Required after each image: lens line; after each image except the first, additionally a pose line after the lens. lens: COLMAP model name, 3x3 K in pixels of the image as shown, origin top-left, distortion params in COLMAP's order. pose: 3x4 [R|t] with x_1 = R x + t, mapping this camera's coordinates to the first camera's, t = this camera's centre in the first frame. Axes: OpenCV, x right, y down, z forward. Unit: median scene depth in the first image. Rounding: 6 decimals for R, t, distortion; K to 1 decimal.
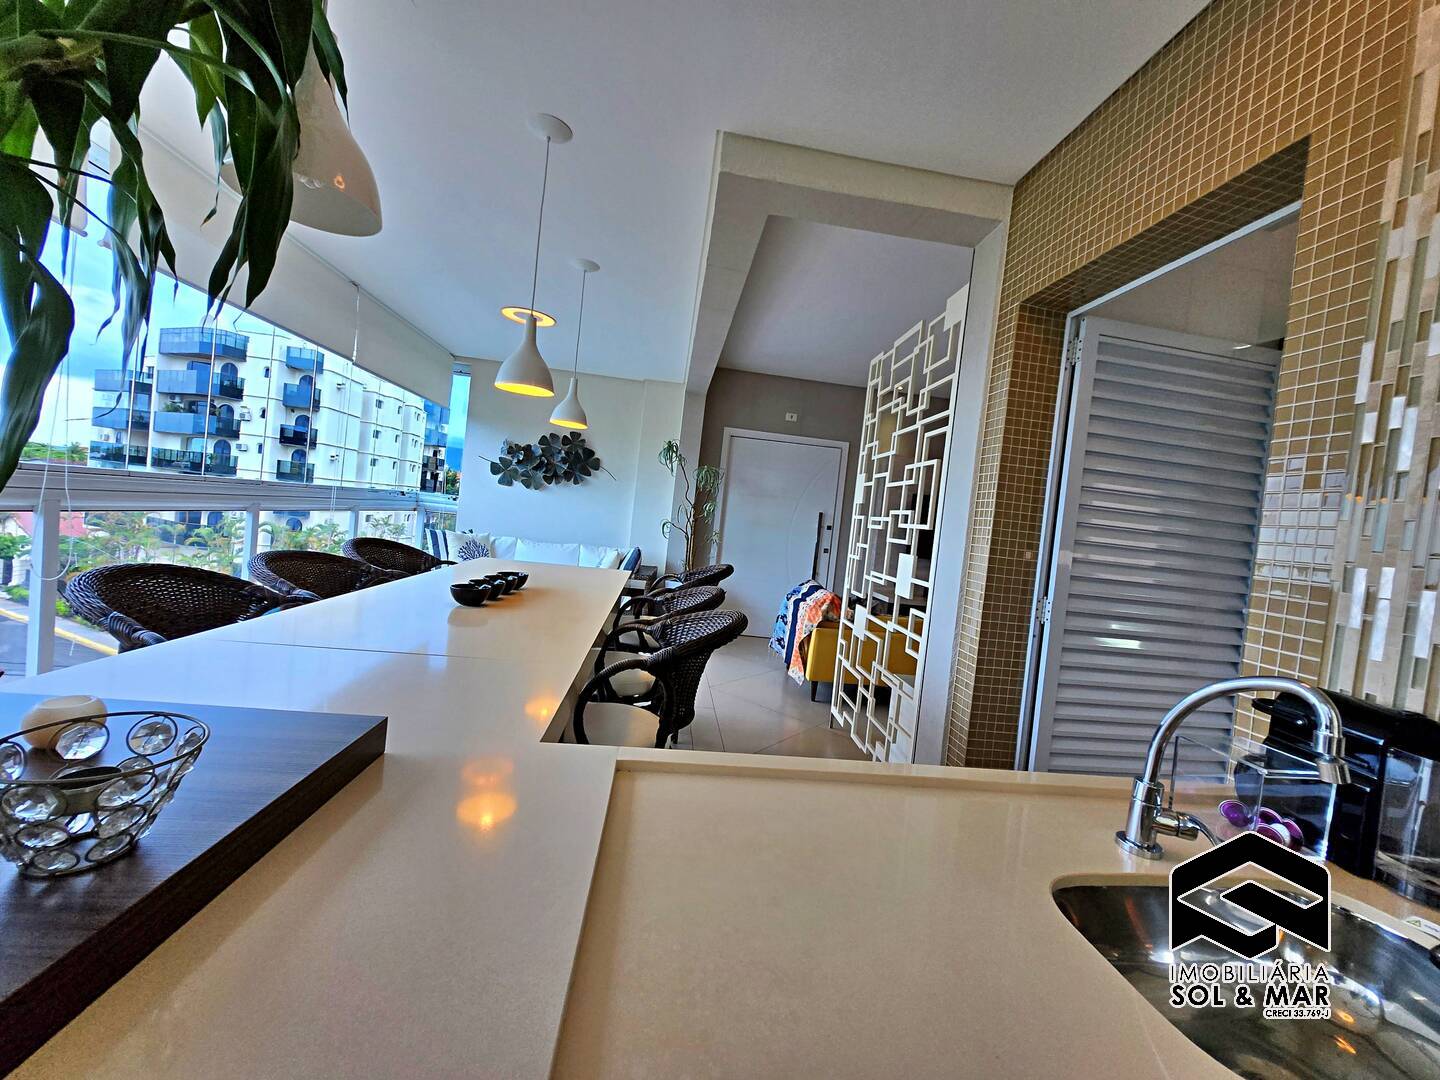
lens RADIAL K [[563.4, 0, 726.1], [0, 563.4, 532.6], [0, 0, 1]] dist [0.005291, -0.003181]
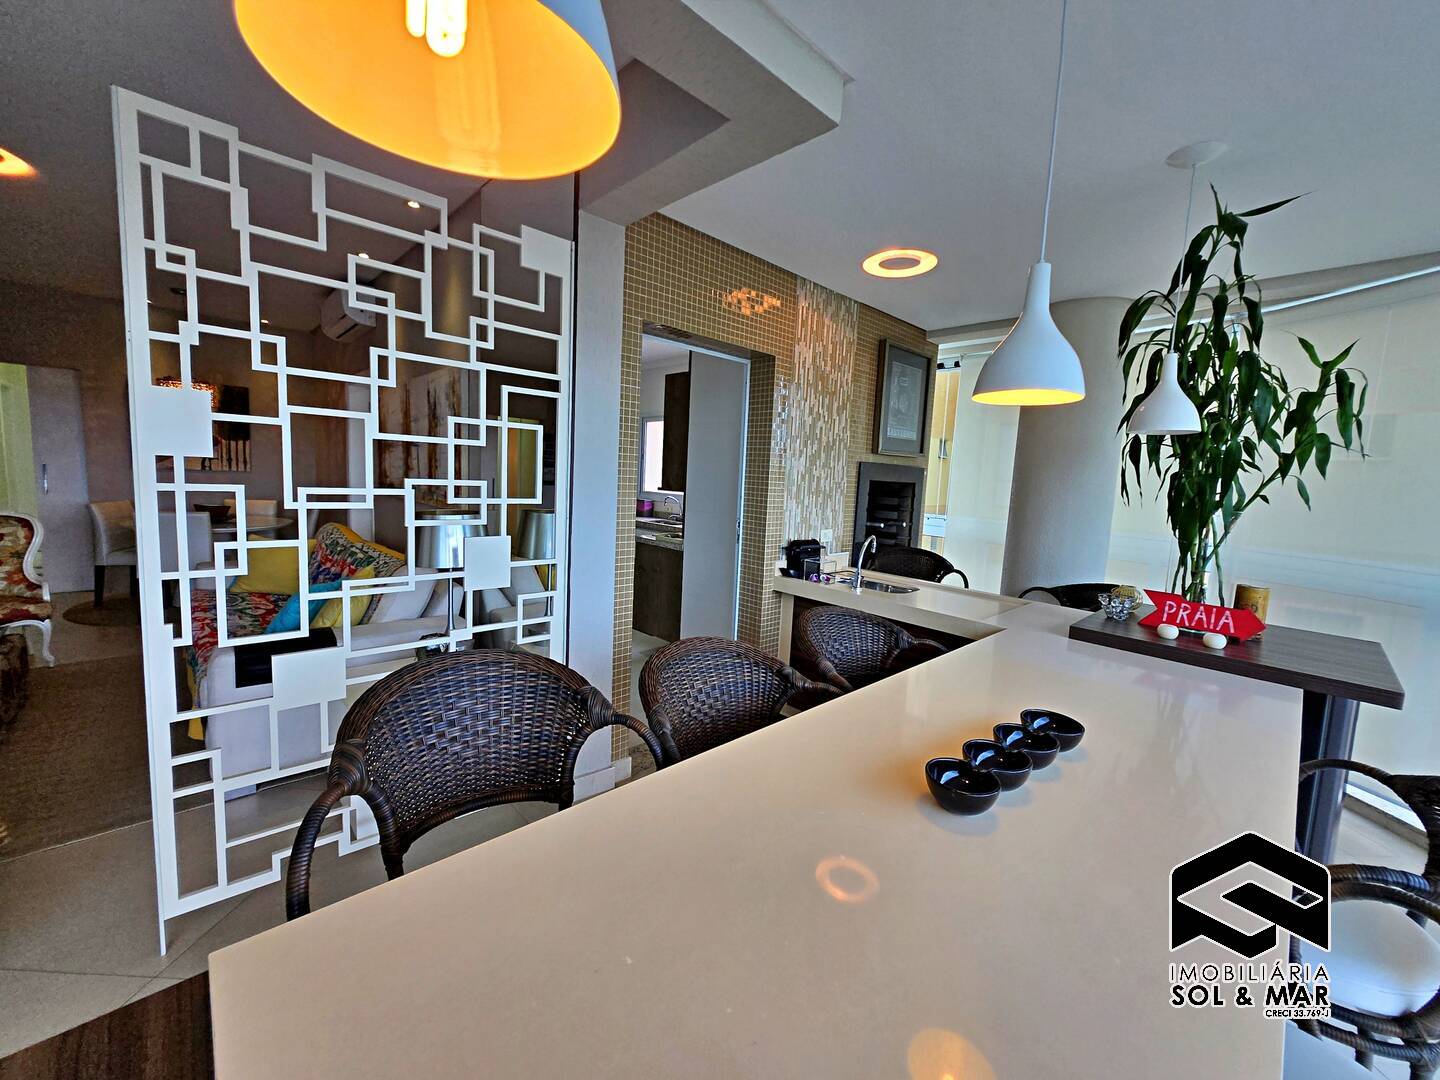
lens RADIAL K [[563.4, 0, 723.4], [0, 563.4, 530.7], [0, 0, 1]] dist [0.005291, -0.003181]
pose [[-0.605362, -0.211569, 0.767317, -1.422599], [-0.086151, 0.975779, 0.201080, -0.461834], [-0.791274, 0.055621, -0.608927, 3.573220]]
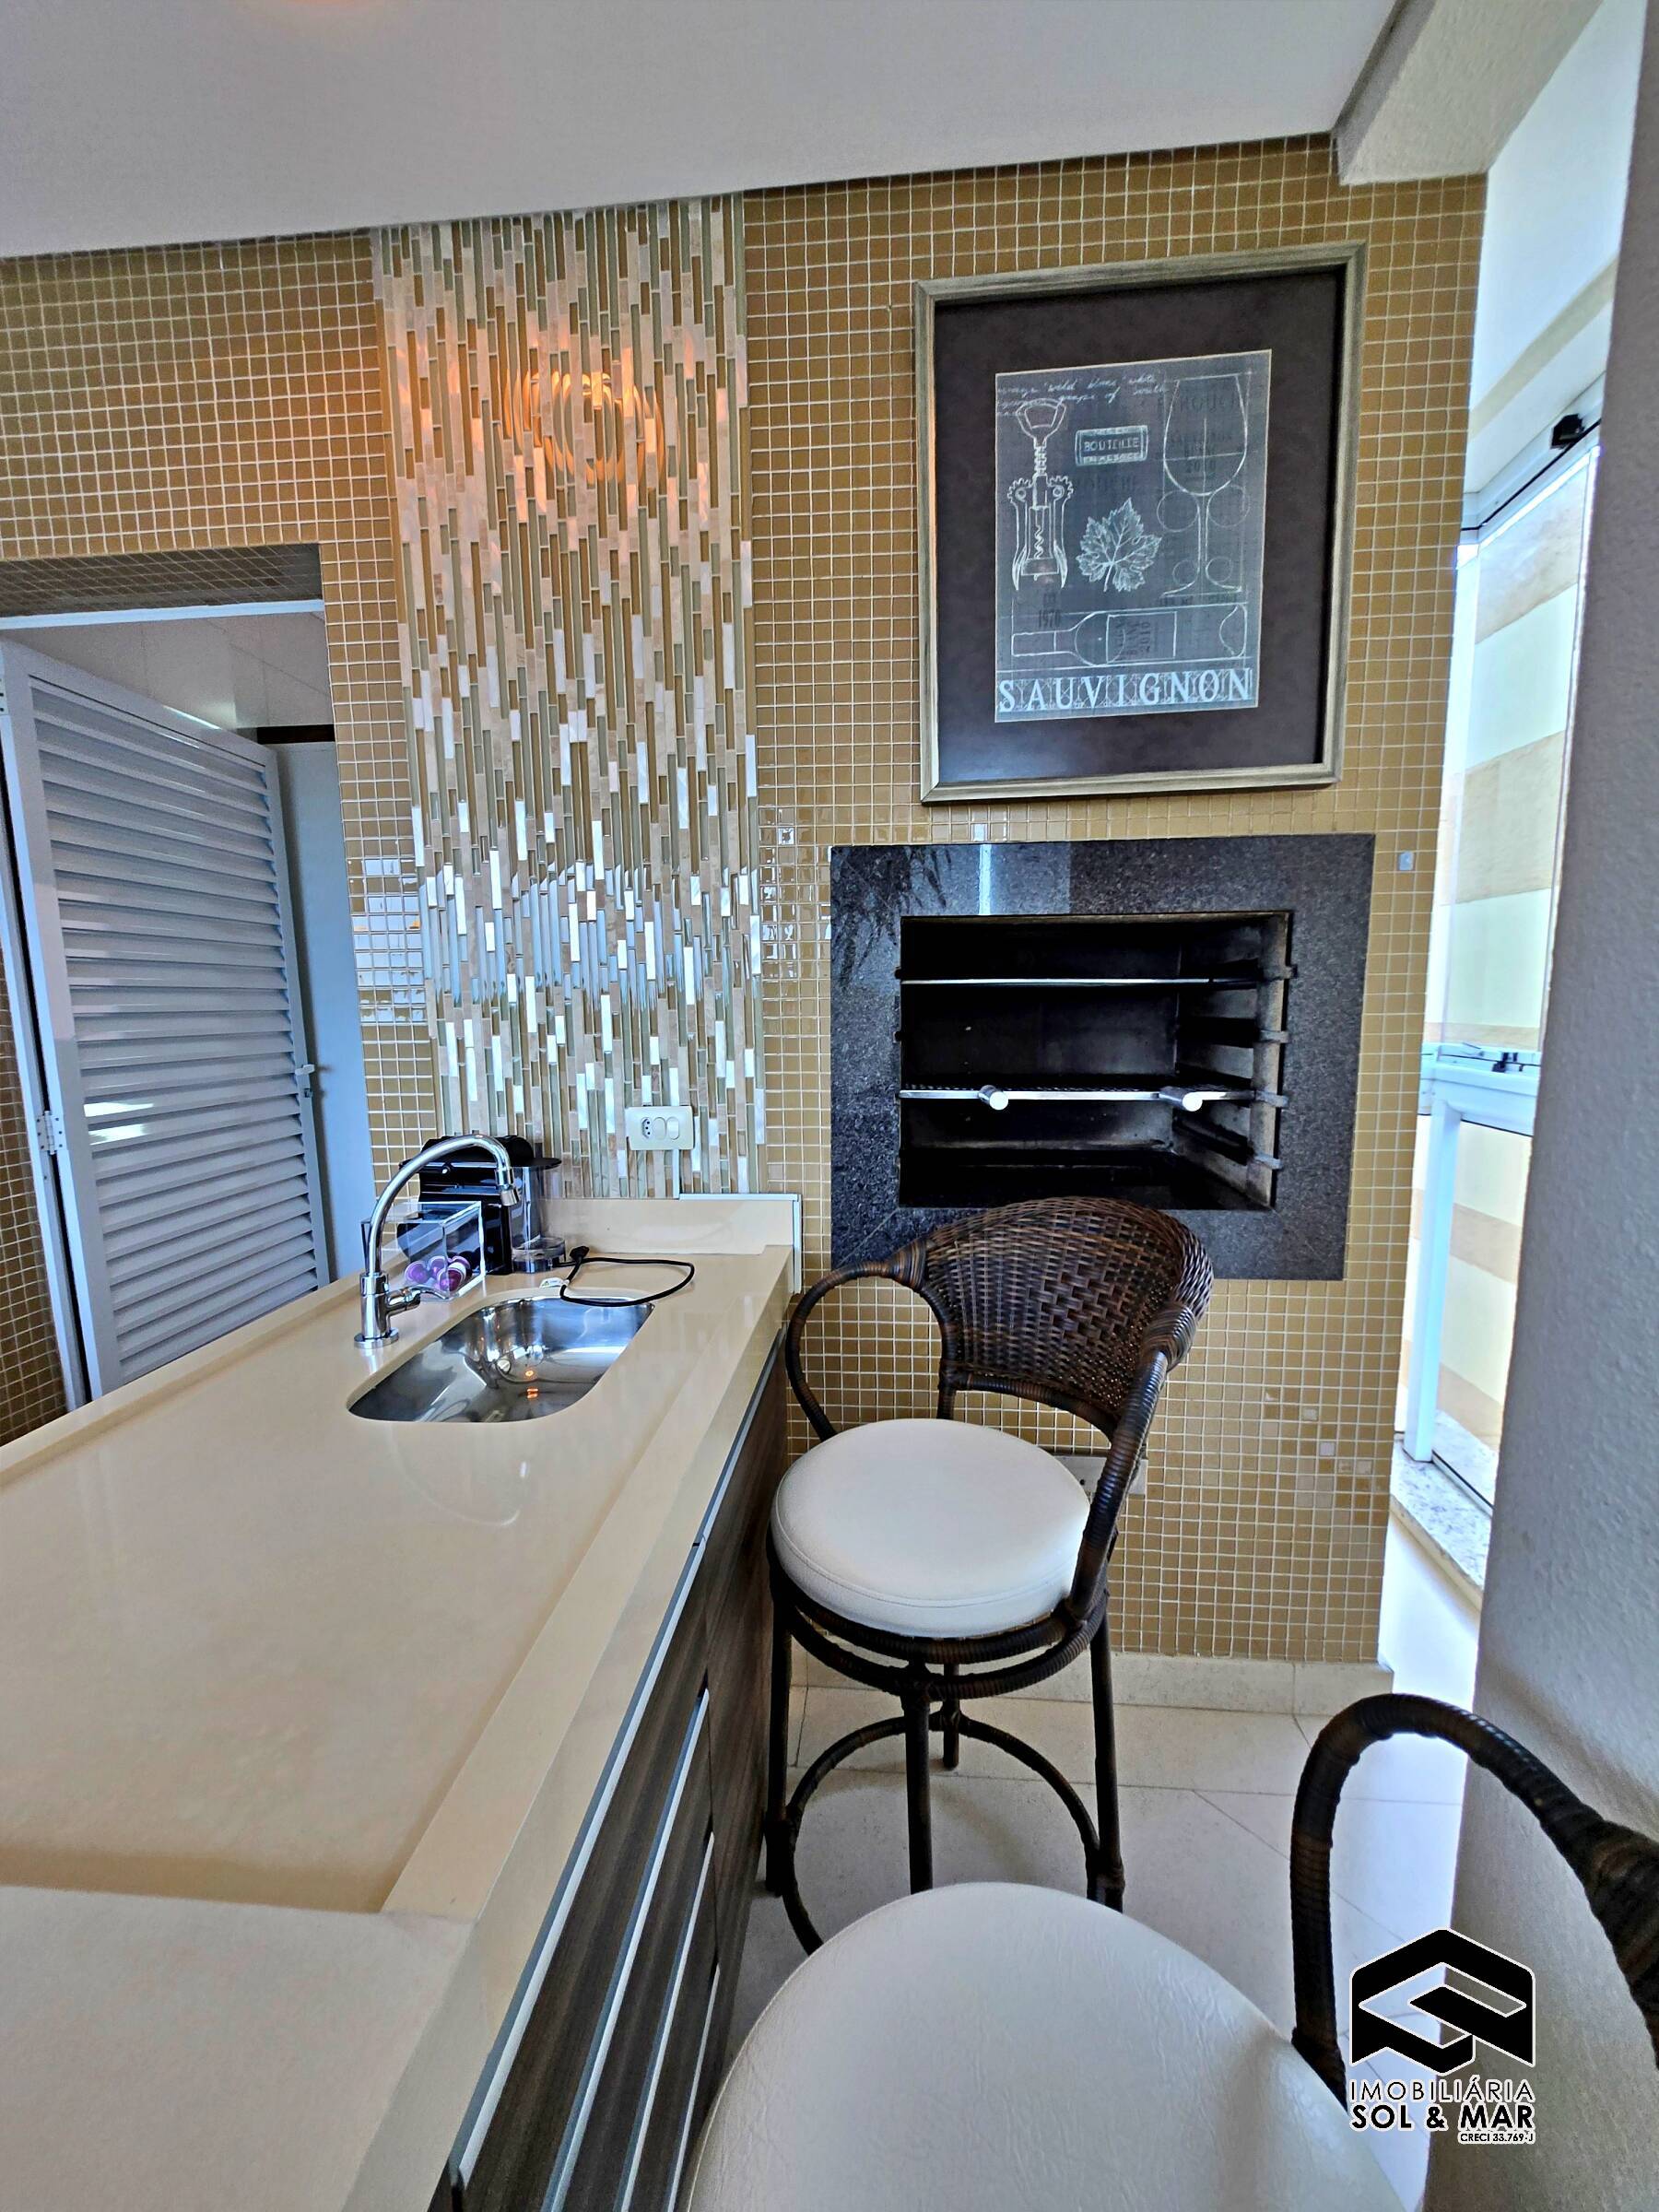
lens RADIAL K [[865.4, 0, 840.0], [0, 865.4, 1100.8], [0, 0, 1]] dist [0.005291, -0.003181]
pose [[0.178413, -0.223764, 0.958175, -0.390514], [0.061909, 0.974422, 0.216031, -0.102643], [-0.982006, 0.020777, 0.187703, -0.069434]]
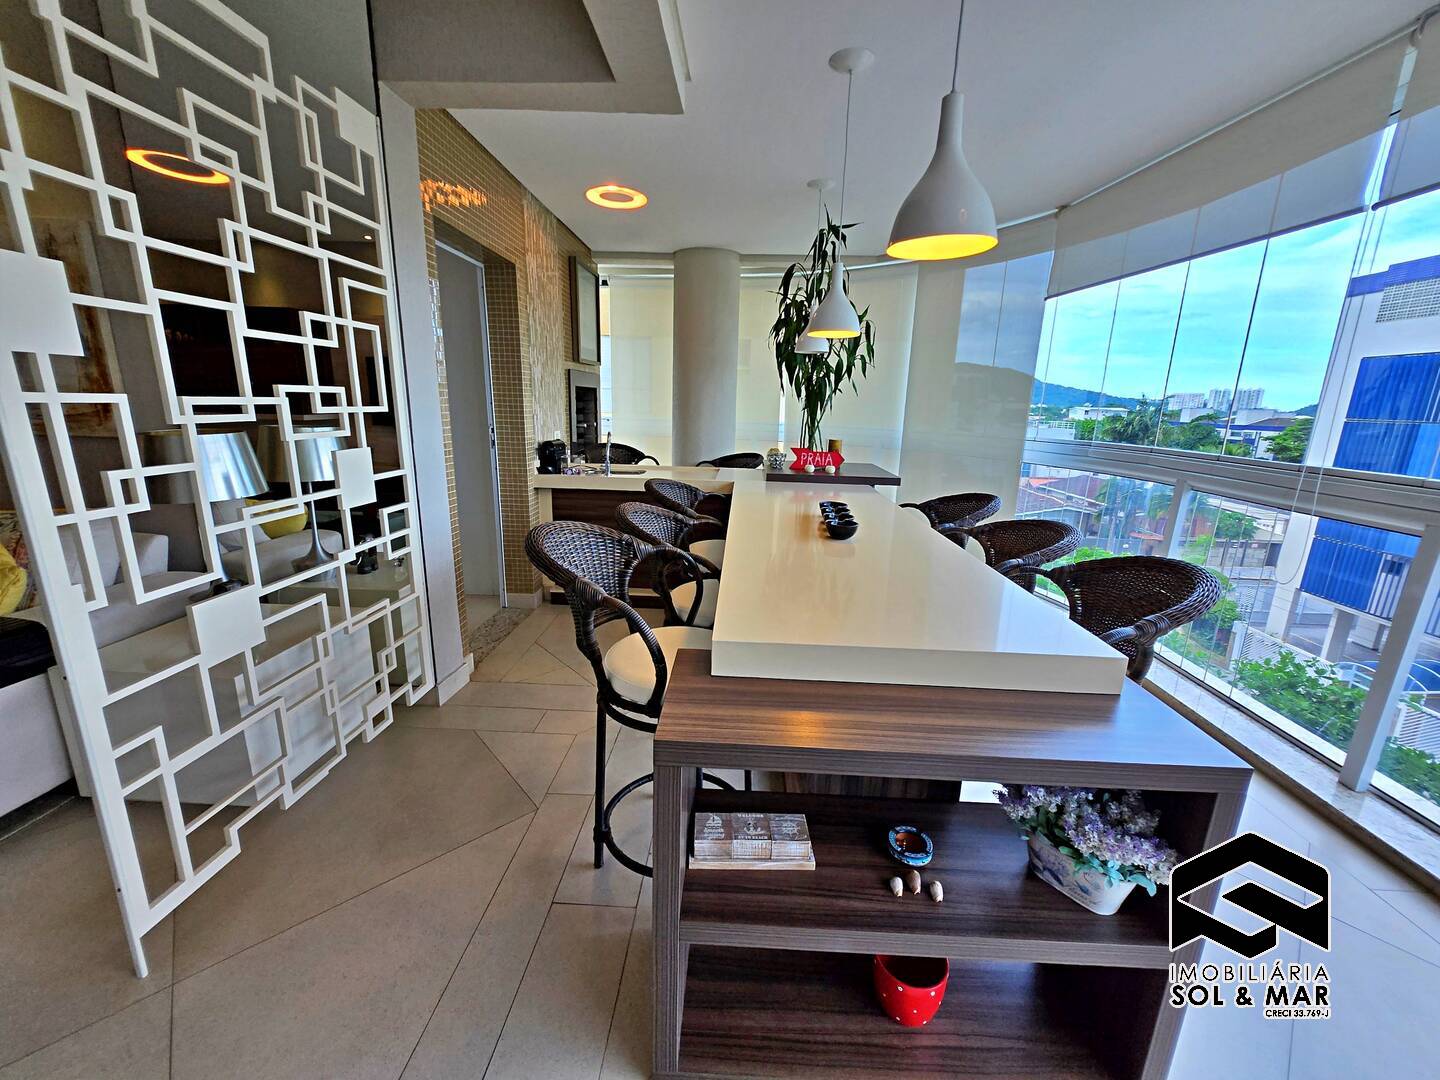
lens RADIAL K [[563.4, 0, 729.3], [0, 563.4, 531.6], [0, 0, 1]] dist [0.005291, -0.003181]
pose [[-0.982665, -0.153983, 0.103241, -0.744342], [-0.121298, 0.955165, 0.270088, -0.342641], [-0.140201, 0.252883, -0.957285, 4.873494]]
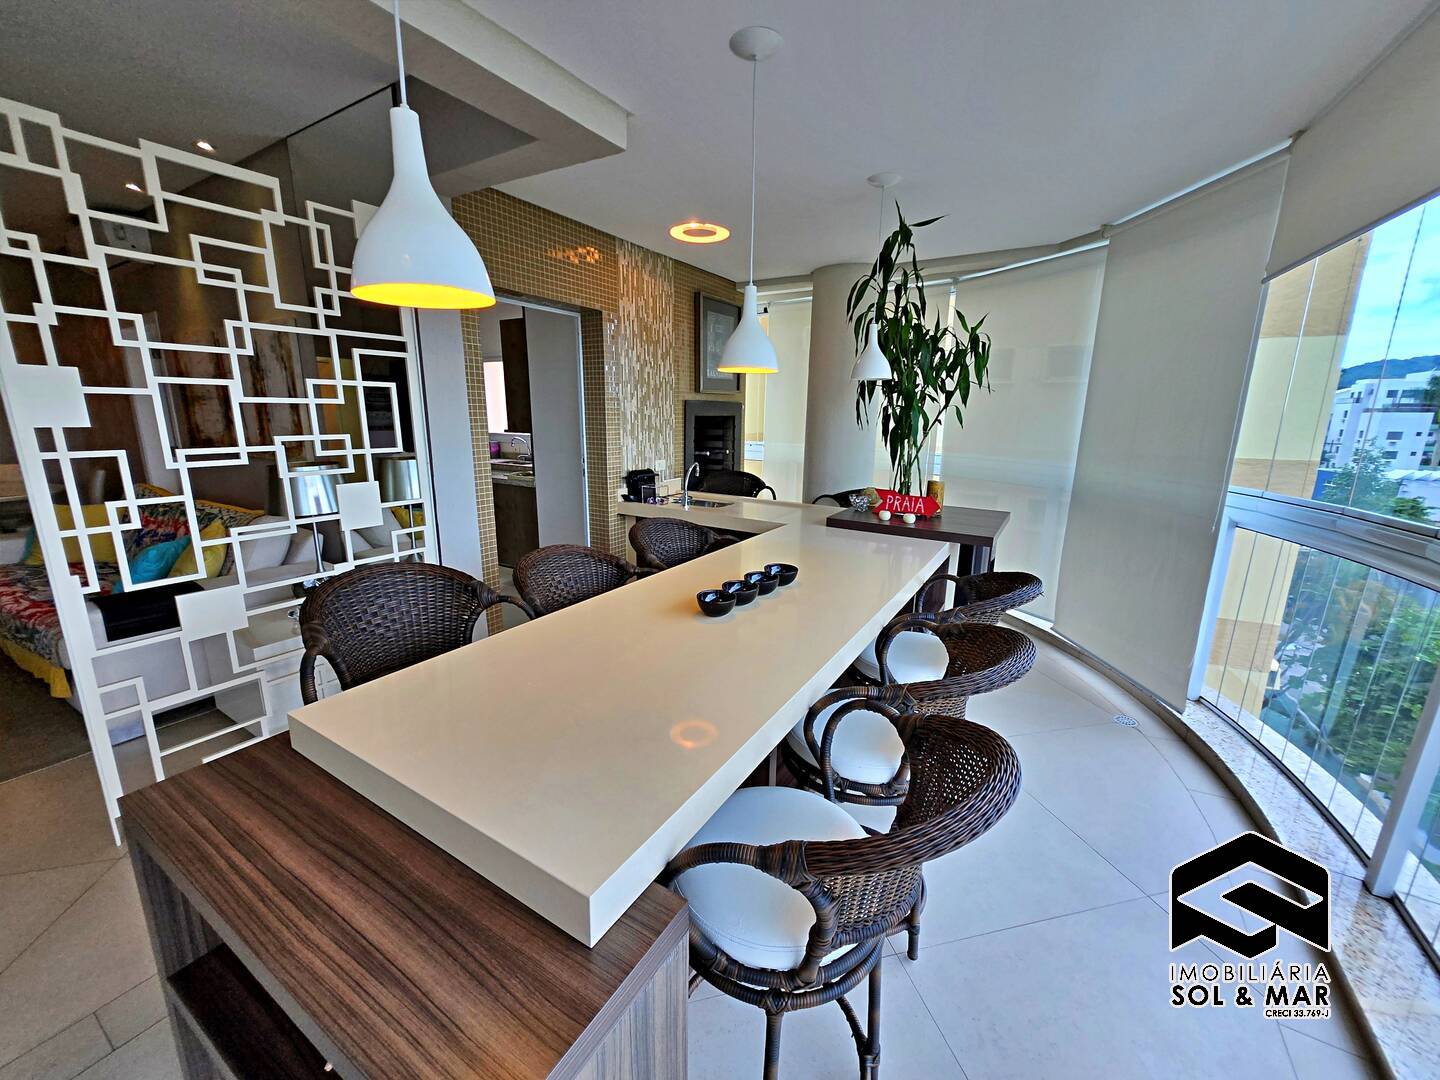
lens RADIAL K [[563.4, 0, 726.7], [0, 563.4, 532.7], [0, 0, 1]] dist [0.005291, -0.003181]
pose [[-0.792875, -0.239225, 0.560465, -2.029906], [-0.076143, 0.951407, 0.298375, -0.600923], [-0.604609, 0.193899, -0.772562, 3.993529]]
